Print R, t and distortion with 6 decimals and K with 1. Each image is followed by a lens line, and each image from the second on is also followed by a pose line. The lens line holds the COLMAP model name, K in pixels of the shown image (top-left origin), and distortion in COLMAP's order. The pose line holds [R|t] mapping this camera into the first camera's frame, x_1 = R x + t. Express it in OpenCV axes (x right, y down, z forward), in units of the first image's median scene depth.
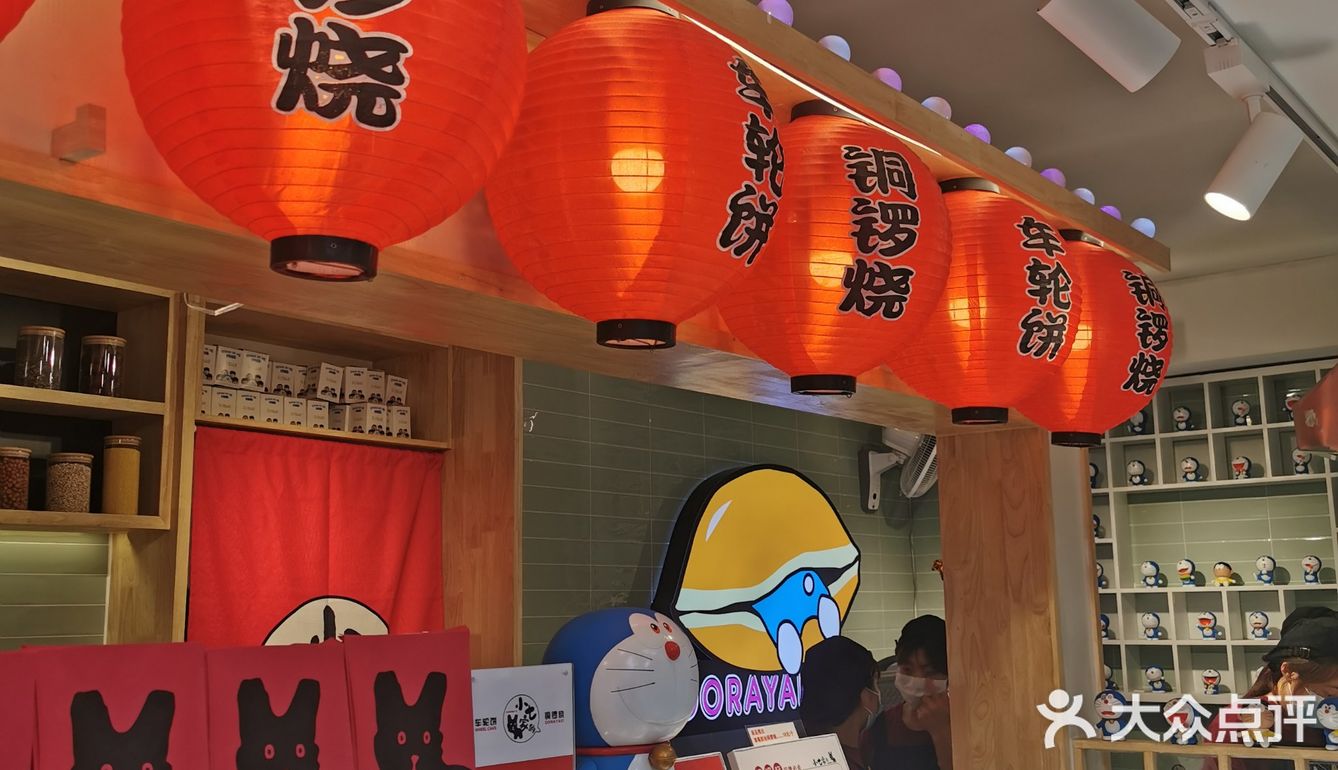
lens RADIAL K [[1380.8, 0, 669.0], [0, 1380.8, 385.0], [0, 0, 1]] dist [-0.003200, 0.085105]
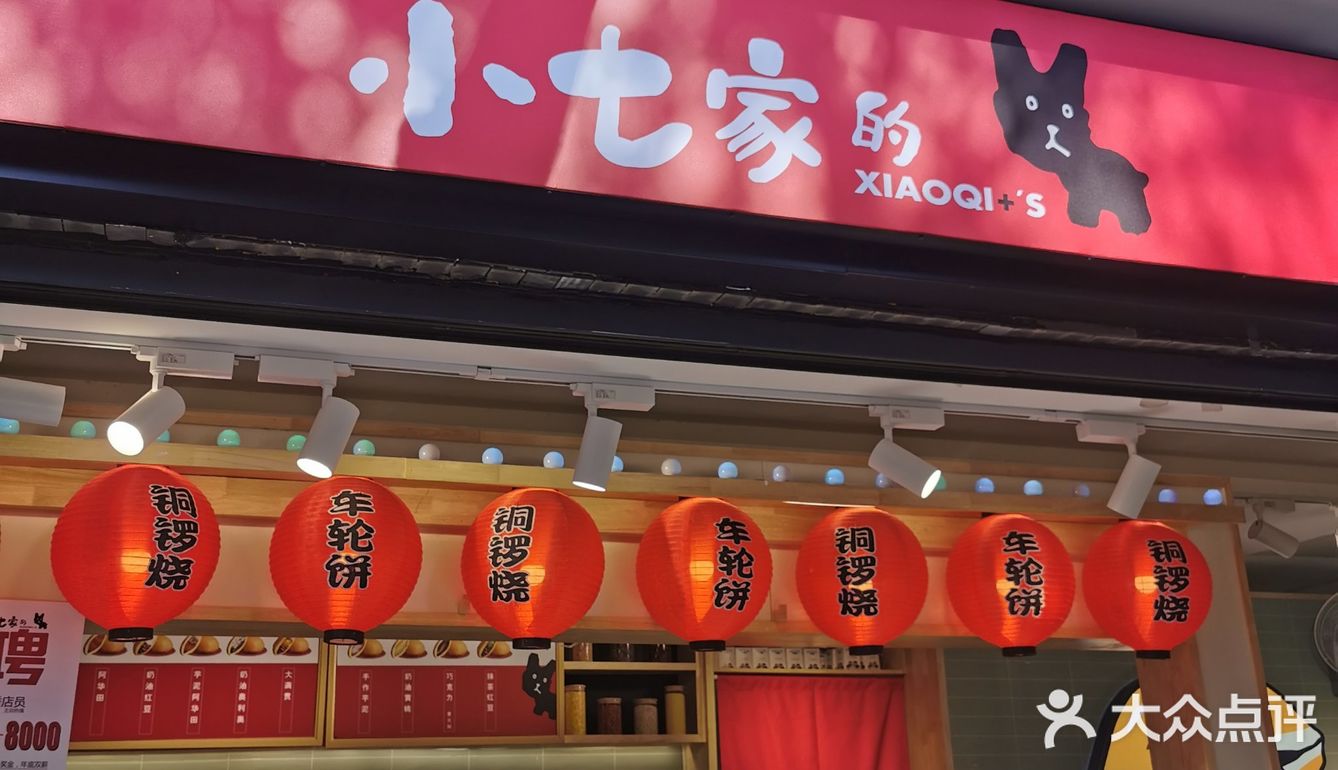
lens RADIAL K [[1380.8, 0, 669.0], [0, 1380.8, 385.0], [0, 0, 1]] dist [-0.003200, 0.085105]
pose [[0.834275, -0.180066, -0.521116, 0.535482], [0.105009, 0.979758, -0.170432, -0.035144], [0.541257, 0.087465, 0.836296, -0.423717]]
